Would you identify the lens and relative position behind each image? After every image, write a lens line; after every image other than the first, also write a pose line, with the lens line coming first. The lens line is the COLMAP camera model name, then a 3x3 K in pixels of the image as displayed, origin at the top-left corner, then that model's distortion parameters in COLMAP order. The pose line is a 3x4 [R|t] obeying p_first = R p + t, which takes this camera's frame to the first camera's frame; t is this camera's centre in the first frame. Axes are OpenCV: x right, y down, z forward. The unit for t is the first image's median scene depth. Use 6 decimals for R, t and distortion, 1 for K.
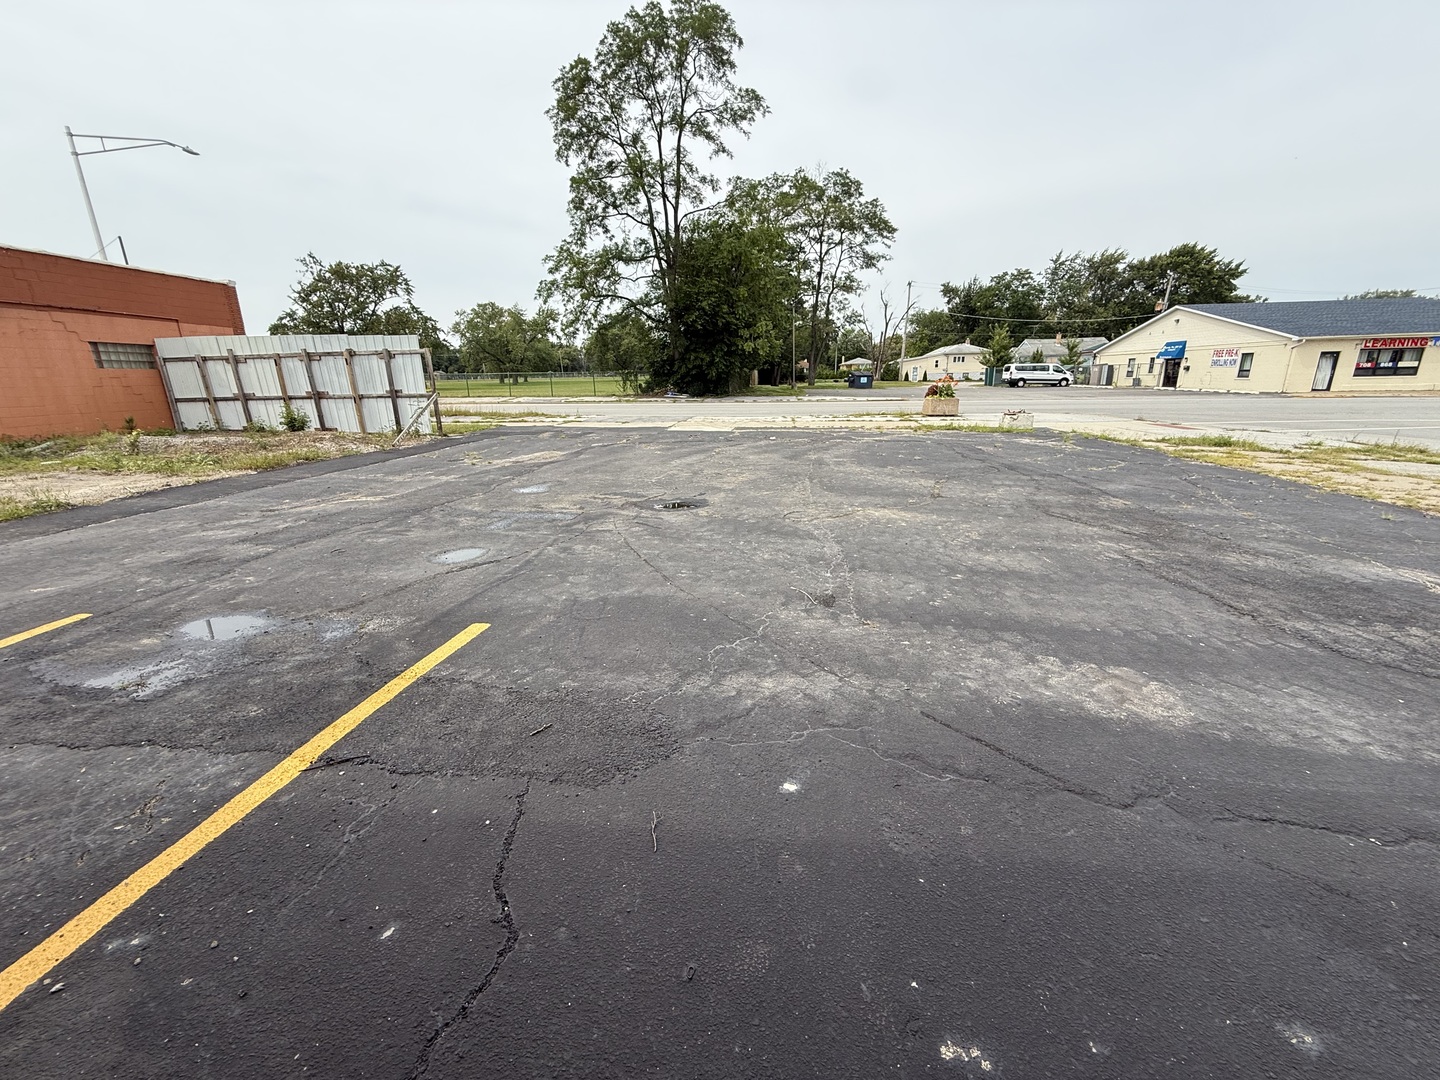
lens RADIAL K [[563.6, 0, 720.0], [0, 563.6, 540.0], [0, 0, 1]] dist [-0.002308, -0.000336]
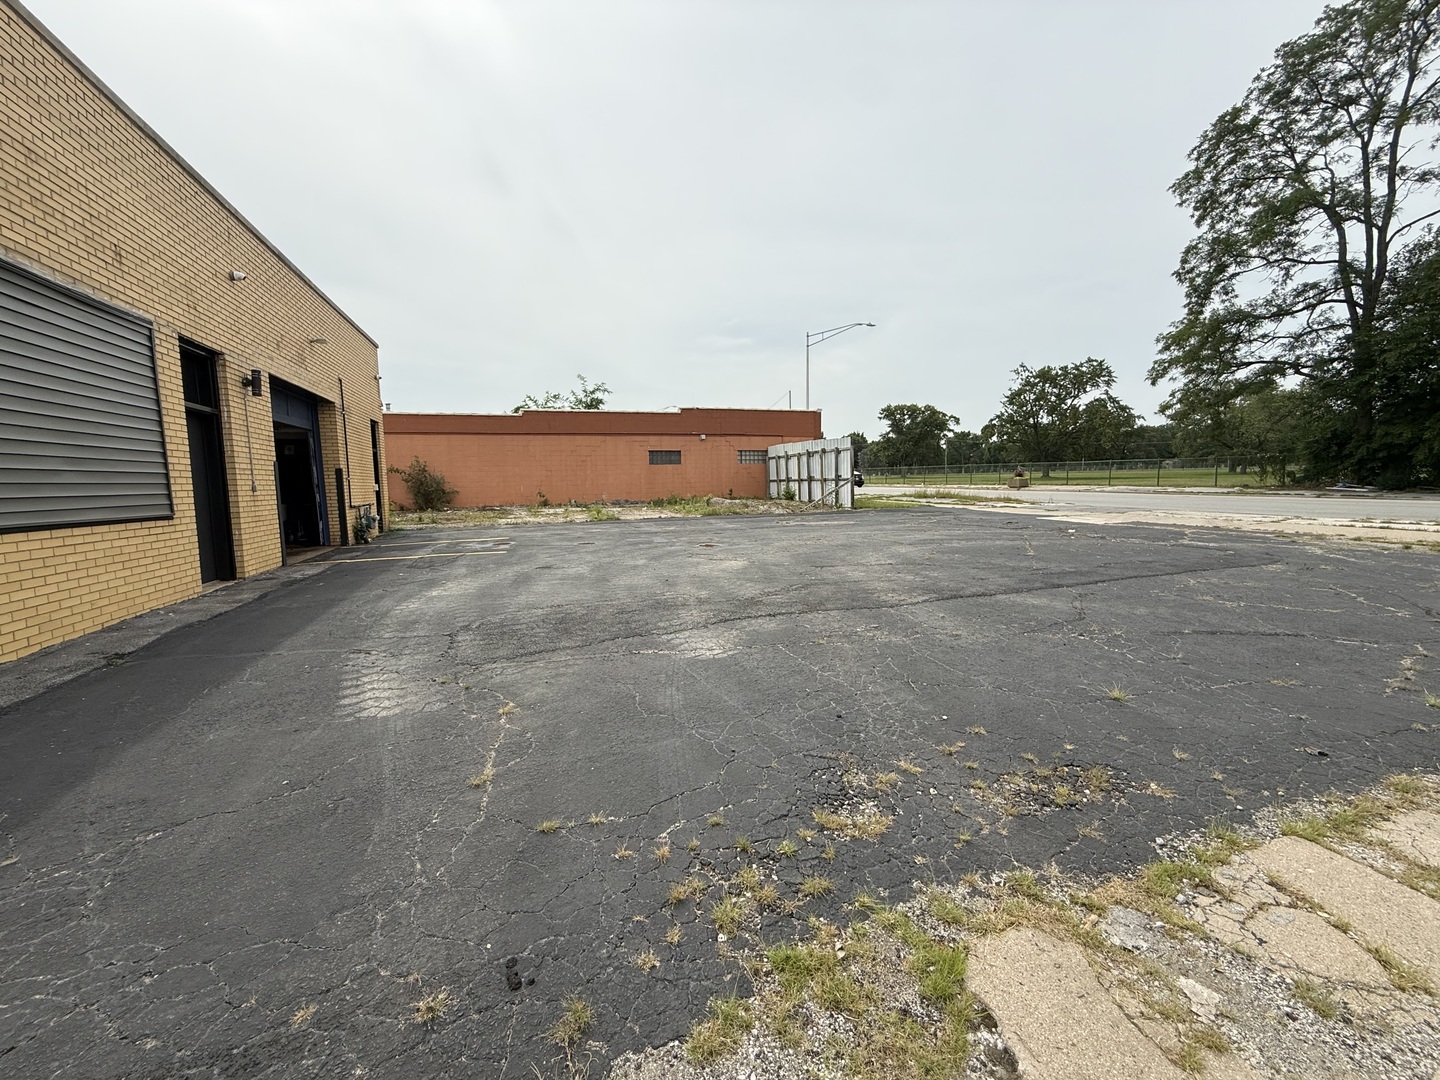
lens RADIAL K [[563.6, 0, 720.0], [0, 563.6, 540.0], [0, 0, 1]] dist [-0.002308, -0.000336]
pose [[0.422067, 0.106183, -0.900325, 0.541540], [-0.241348, 0.970438, 0.001309, -0.037623], [0.873848, 0.216739, 0.435217, 0.153632]]
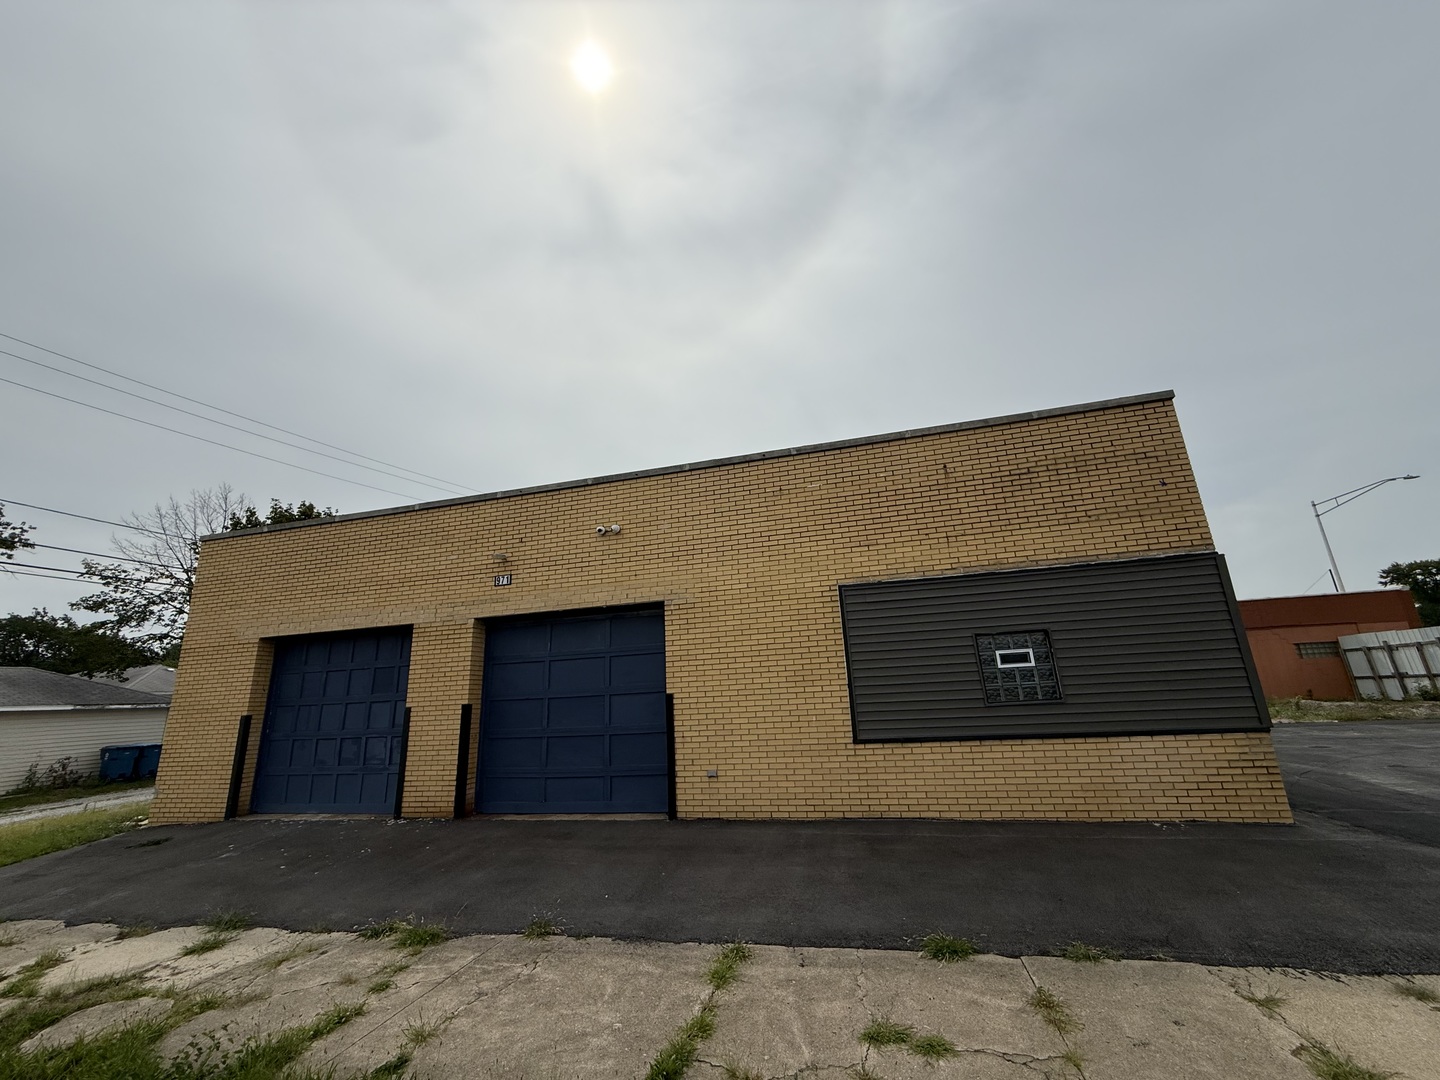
lens RADIAL K [[563.6, 0, 720.0], [0, 563.6, 540.0], [0, 0, 1]] dist [-0.002308, -0.000336]
pose [[-0.144931, -0.241429, -0.959535, 0.716753], [-0.230833, 0.951264, -0.204482, 0.081536], [0.962139, 0.191856, -0.193597, -0.340417]]
